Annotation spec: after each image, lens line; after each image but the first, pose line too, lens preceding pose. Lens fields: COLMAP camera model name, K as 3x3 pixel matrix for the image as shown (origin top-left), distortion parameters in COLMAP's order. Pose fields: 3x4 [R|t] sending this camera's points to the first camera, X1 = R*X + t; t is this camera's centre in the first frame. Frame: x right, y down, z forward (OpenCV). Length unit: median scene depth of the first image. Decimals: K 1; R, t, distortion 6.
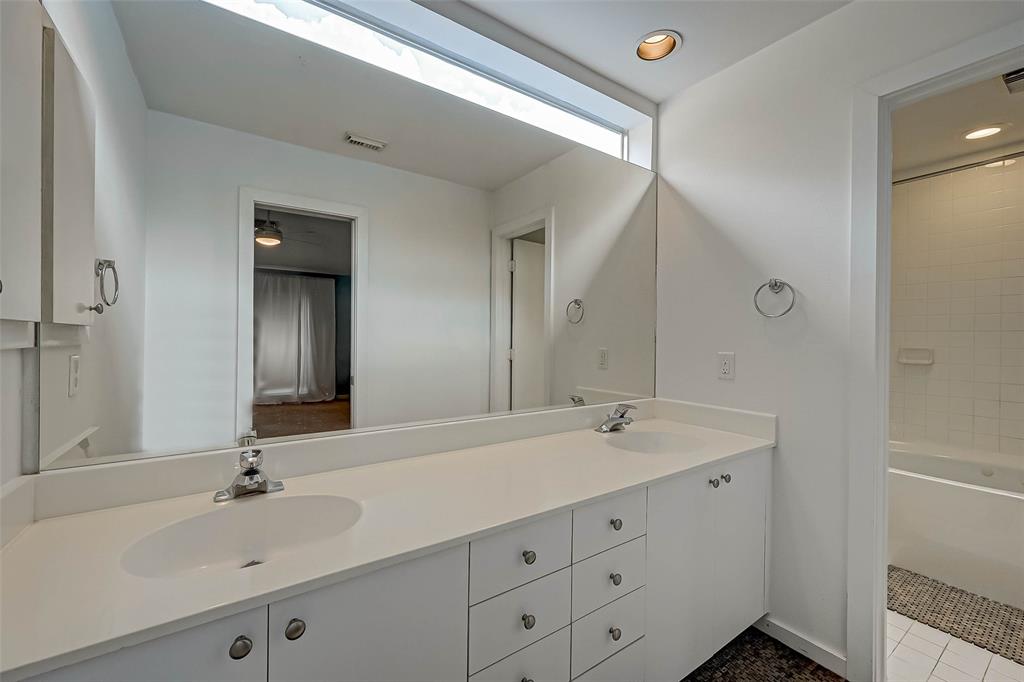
lens RADIAL K [[418.0, 0, 509.3], [0, 418.0, 339.4], [0, 0, 1]] dist [0.001235, 0.000318]
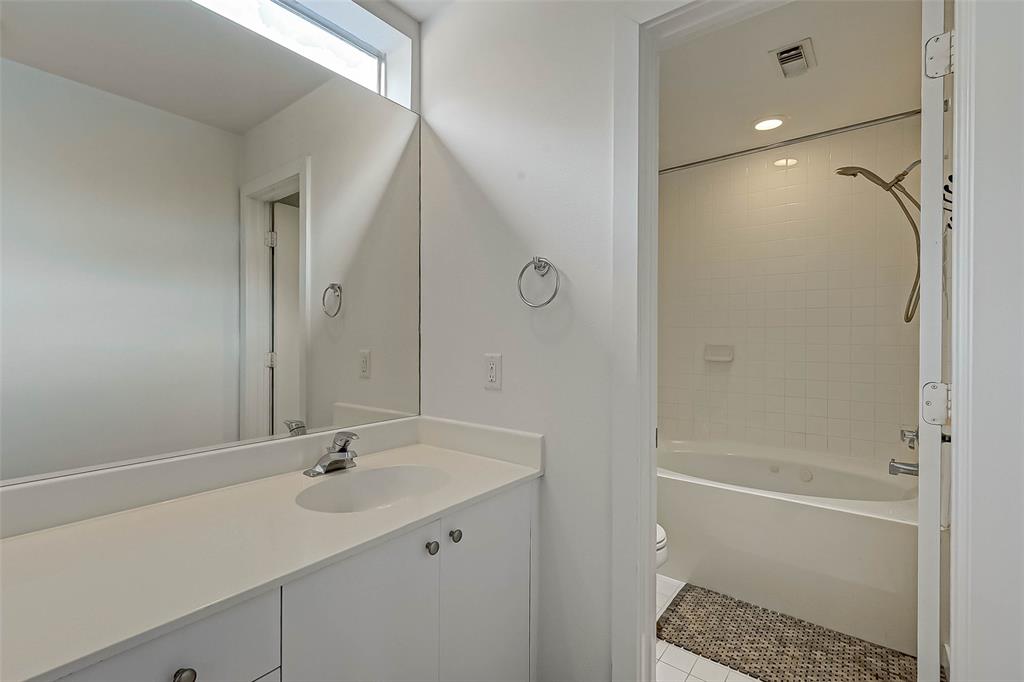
lens RADIAL K [[452.7, 0, 512.0], [0, 452.7, 341.0], [0, 0, 1]] dist [-0.000071, -0.000056]
pose [[0.957702, -0.009154, 0.287617, 0.273630], [0.007213, 0.999943, 0.007808, 0.001140], [-0.287673, -0.005403, 0.957714, 0.174277]]
